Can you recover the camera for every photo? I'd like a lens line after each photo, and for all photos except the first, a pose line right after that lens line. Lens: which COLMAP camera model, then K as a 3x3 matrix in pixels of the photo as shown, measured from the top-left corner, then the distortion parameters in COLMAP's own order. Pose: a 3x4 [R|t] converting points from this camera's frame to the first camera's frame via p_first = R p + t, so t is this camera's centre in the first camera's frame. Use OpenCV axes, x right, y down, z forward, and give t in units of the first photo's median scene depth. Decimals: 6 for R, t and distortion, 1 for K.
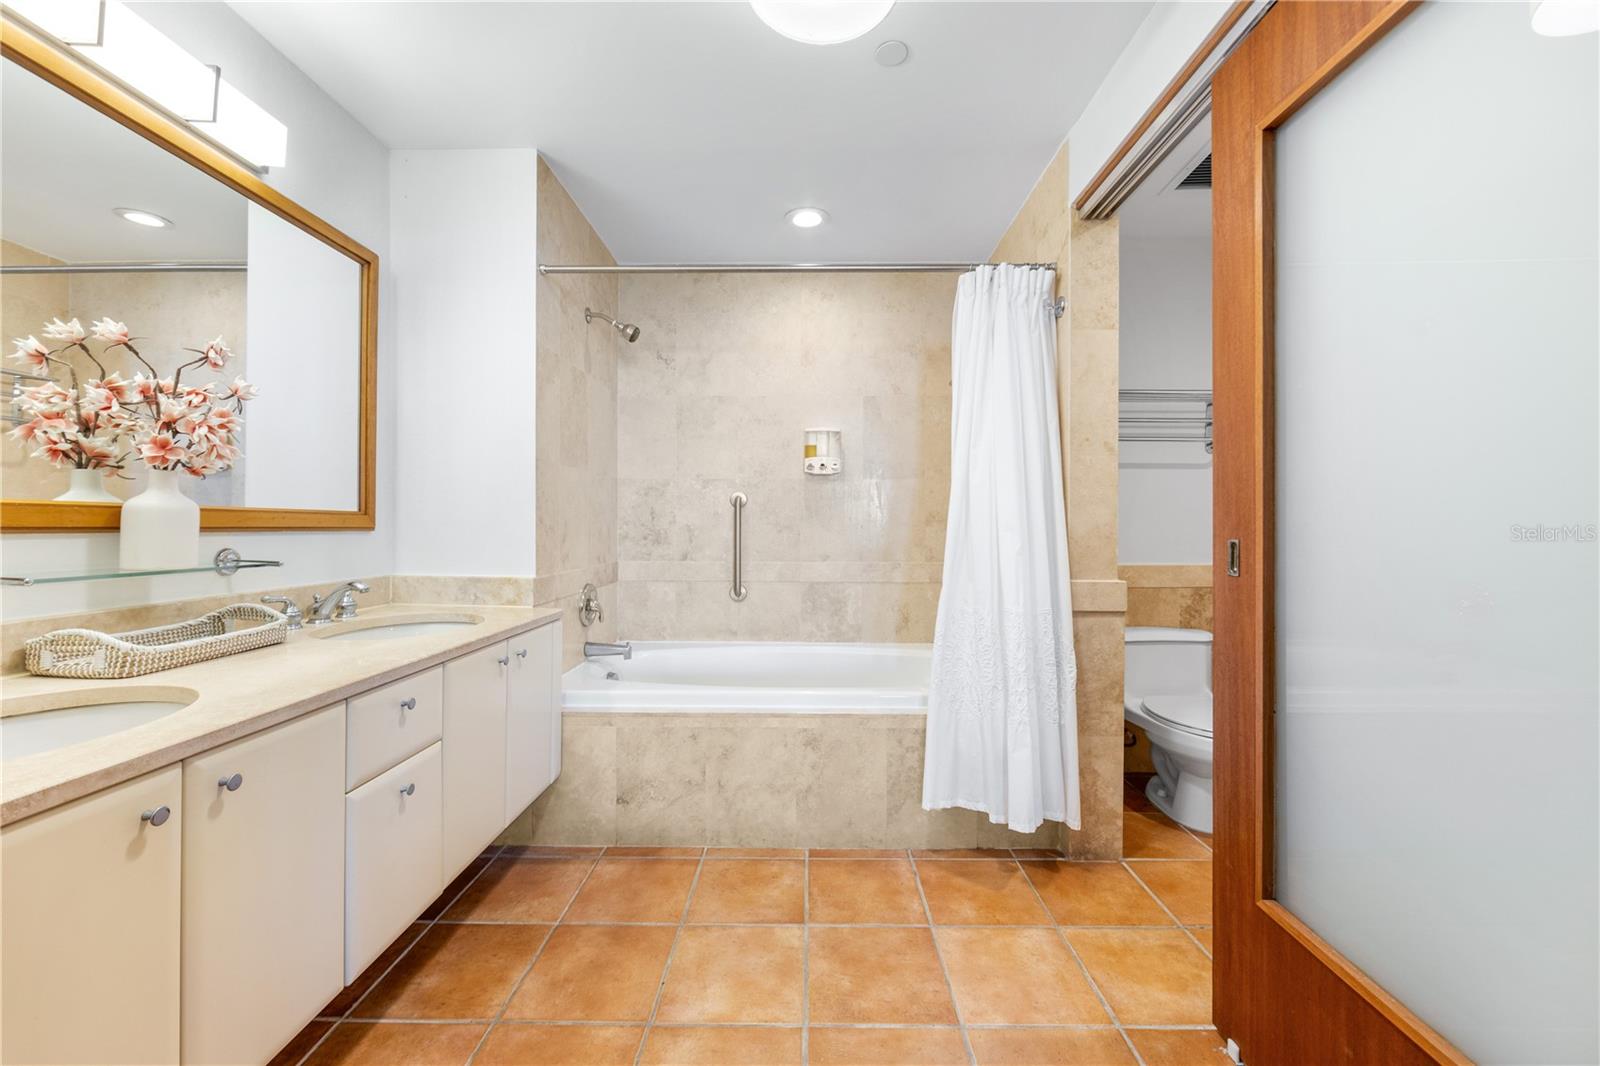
lens RADIAL K [[623.9, 0, 802.3], [0, 623.9, 523.1], [0, 0, 1]] dist [-0.003865, -0.000037]
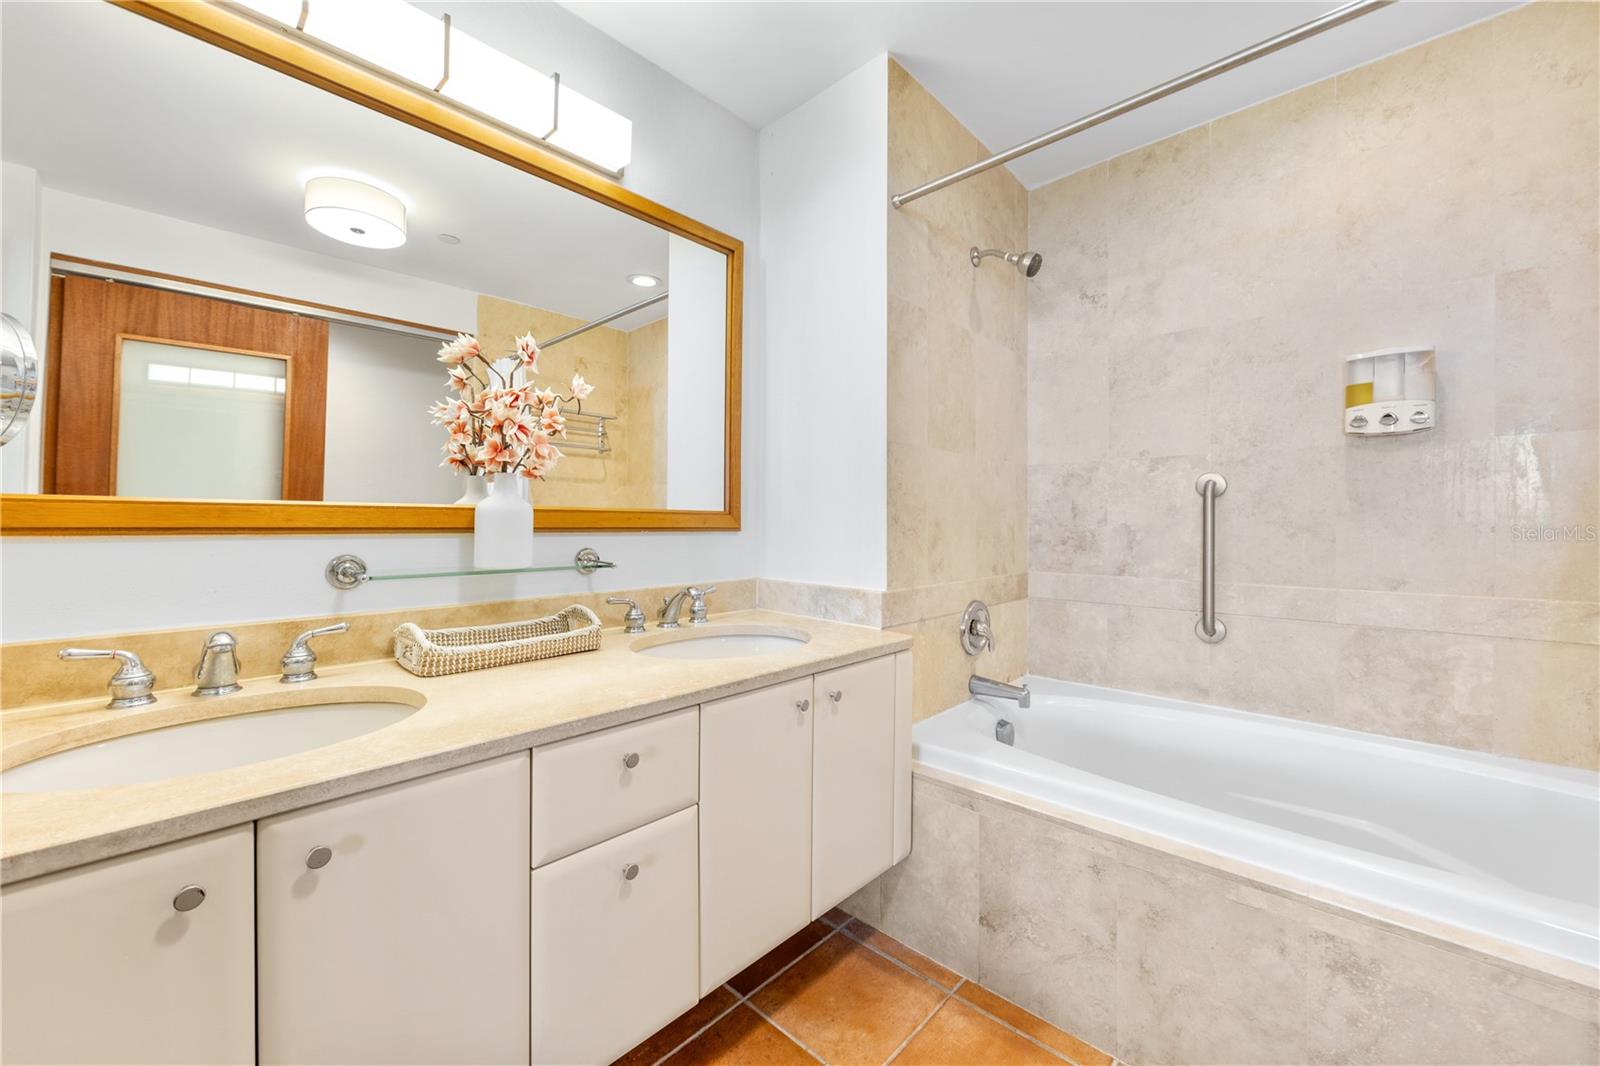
lens RADIAL K [[623.9, 0, 802.3], [0, 623.9, 523.1], [0, 0, 1]] dist [-0.003865, -0.000037]
pose [[0.741769, -0.001788, -0.670653, 0.024042], [0.002602, 0.999997, 0.000211, -0.000139], [0.670650, -0.001901, 0.741772, 0.349114]]
